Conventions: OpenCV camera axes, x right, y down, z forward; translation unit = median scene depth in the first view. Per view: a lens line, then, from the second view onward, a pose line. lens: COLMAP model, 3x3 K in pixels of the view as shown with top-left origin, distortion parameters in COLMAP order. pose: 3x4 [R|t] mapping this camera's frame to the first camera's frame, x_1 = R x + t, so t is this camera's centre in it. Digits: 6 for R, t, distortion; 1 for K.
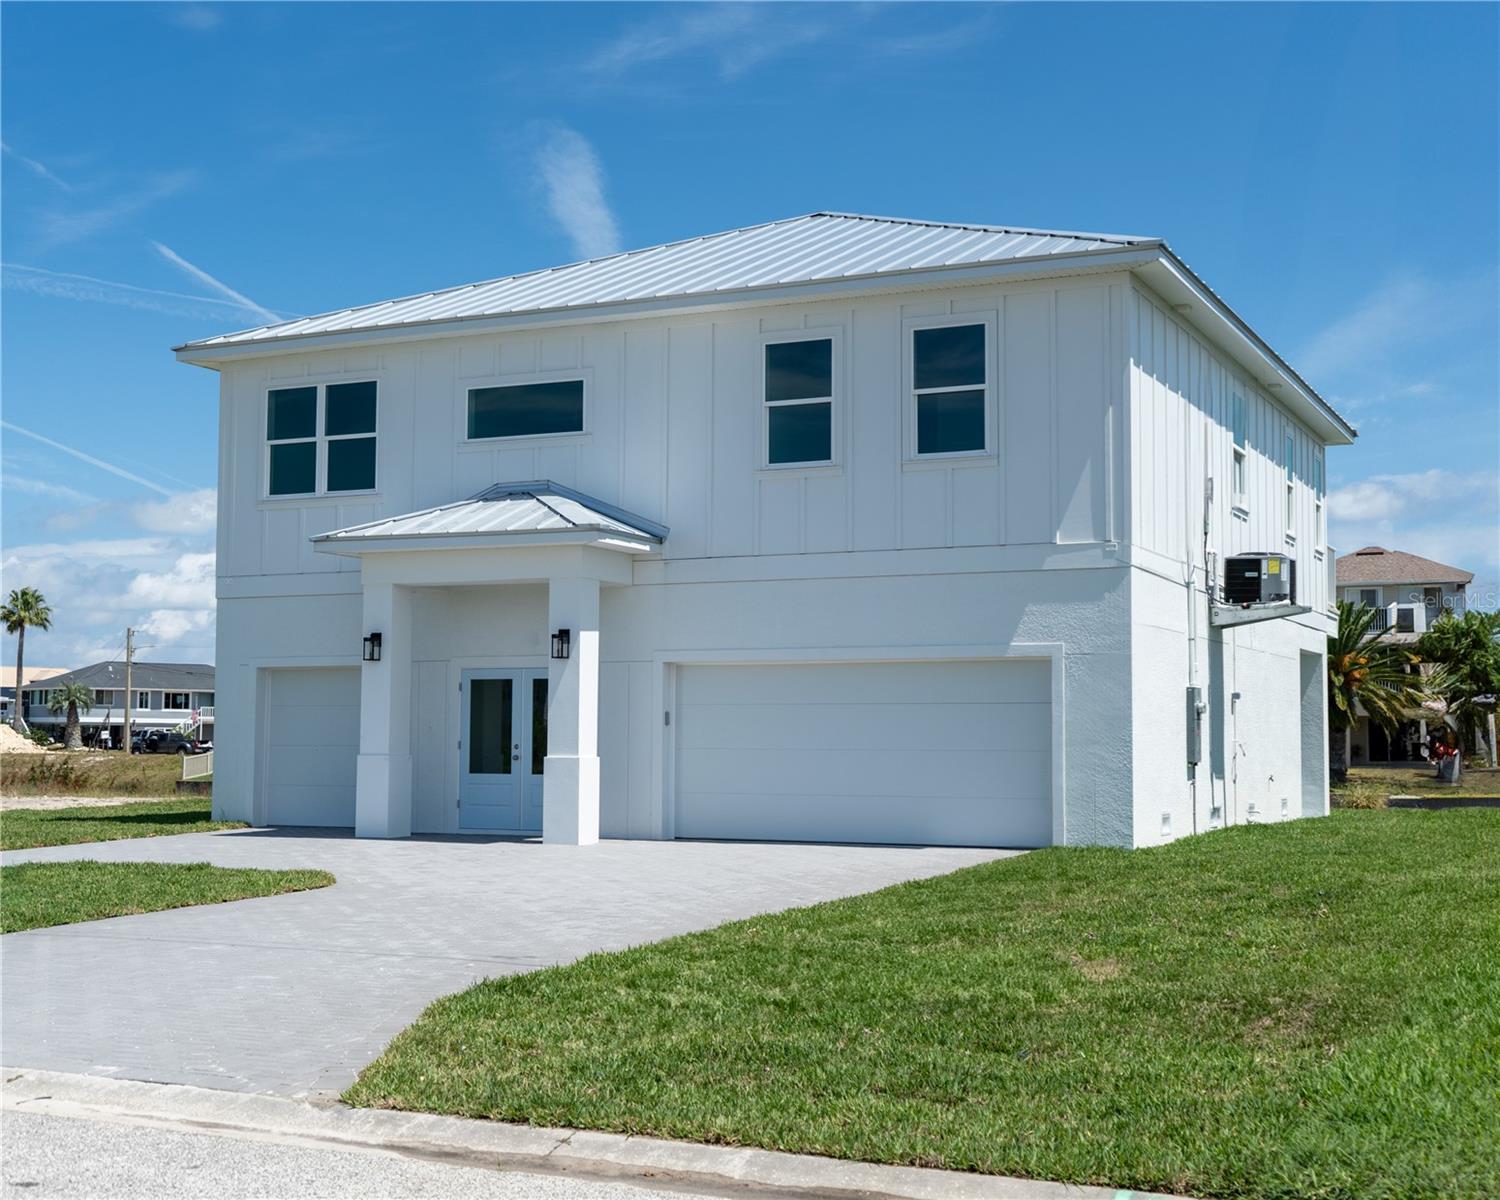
lens RADIAL K [[1795.5, 0, 808.5], [0, 1795.5, 588.6], [0, 0, 1]] dist [-0.061691, 0.000000]
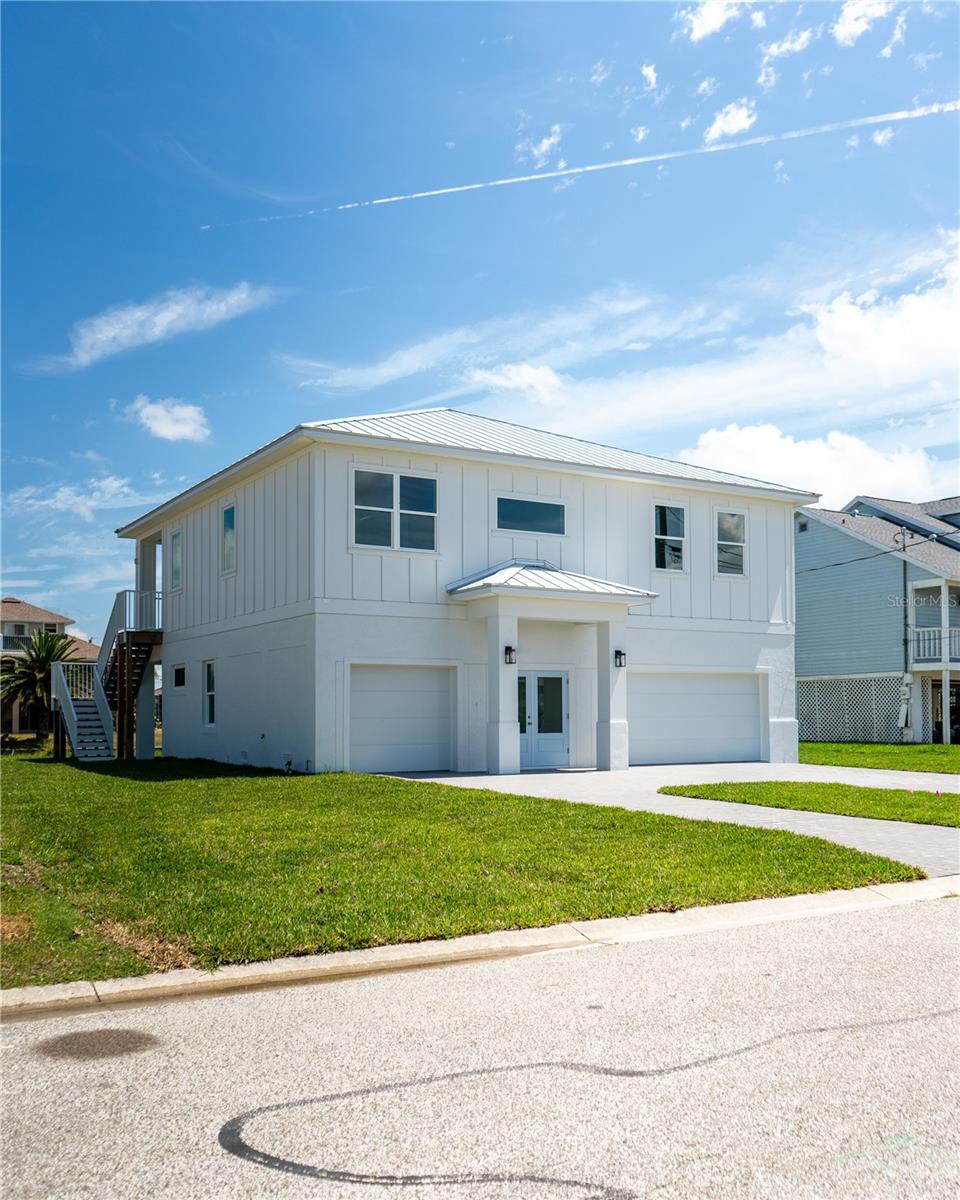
lens RADIAL K [[1163.5, 0, 478.6], [0, 1163.5, 605.1], [0, 0, 1]] dist [-0.006242, 0.000000]
pose [[0.584499, 0.073998, 0.808013, -1.081305], [-0.058238, 0.997090, -0.049185, 0.040230], [-0.809302, -0.018309, 0.587108, 0.405177]]
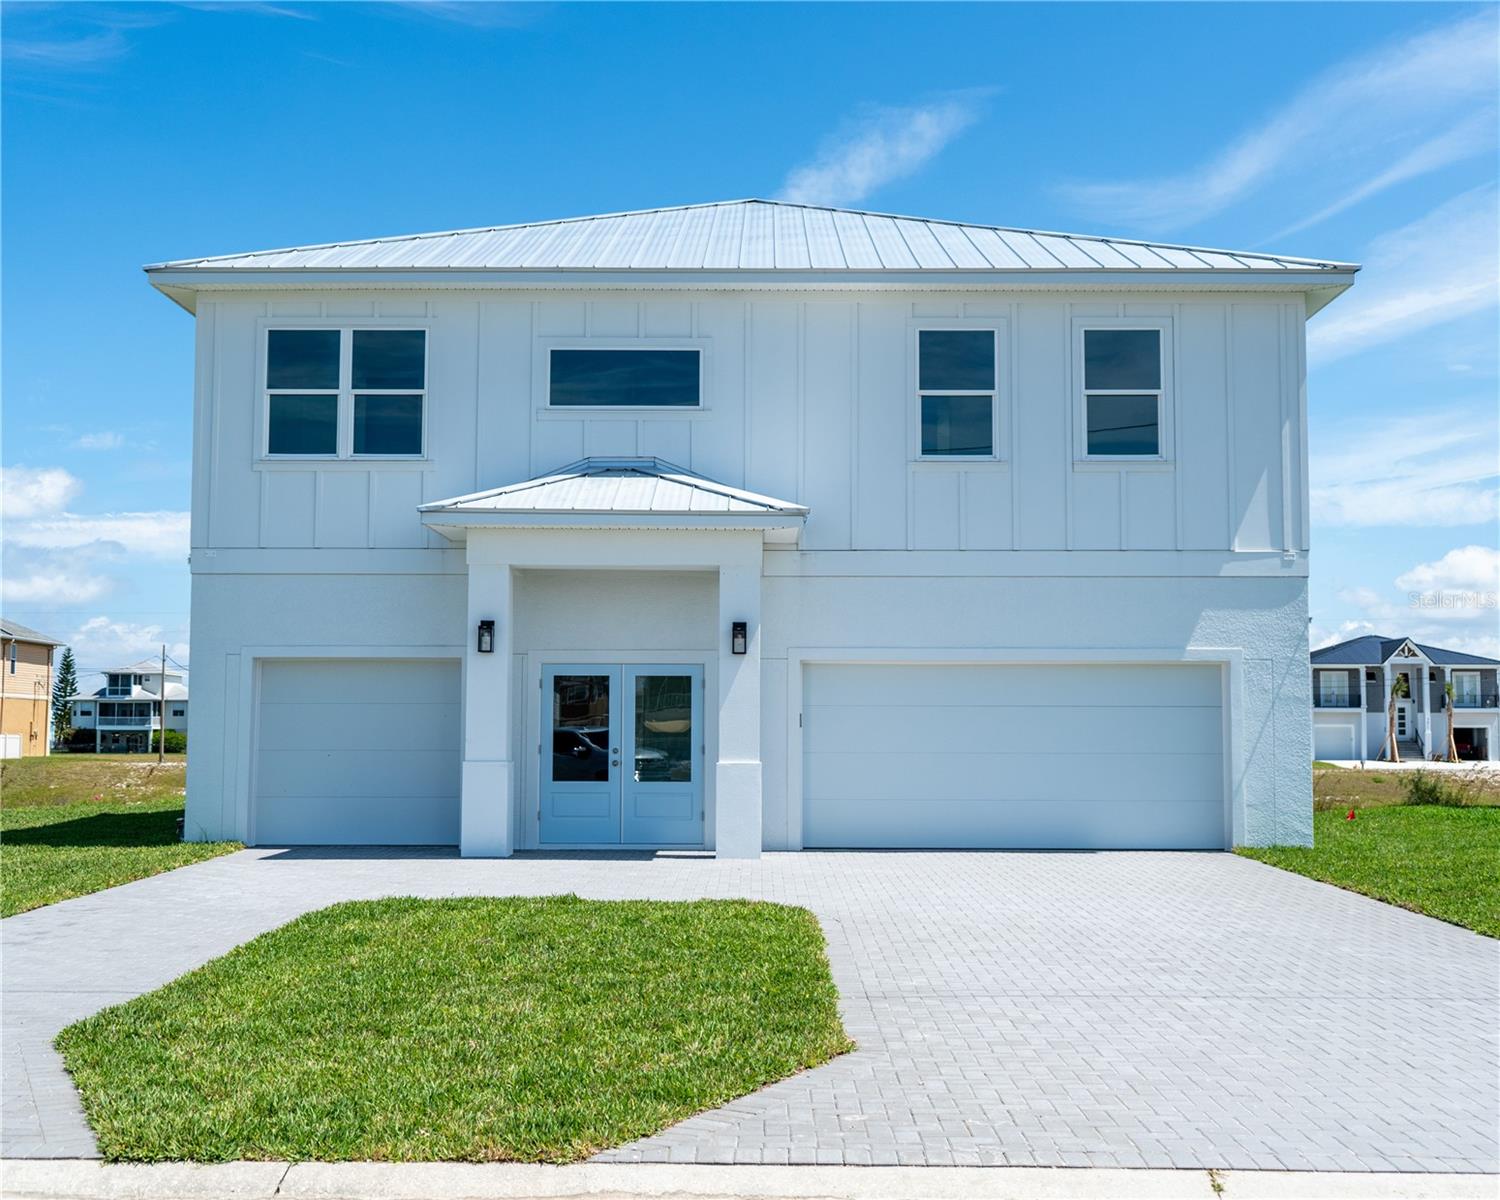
lens RADIAL K [[1709.1, 0, 751.9], [0, 1709.1, 596.0], [0, 0, 1]] dist [-0.030734, 0.000000]
pose [[0.922573, 0.032011, 0.384493, -0.434230], [-0.031859, 0.999469, -0.006768, 0.014139], [-0.384506, -0.006006, 0.923103, 0.183610]]
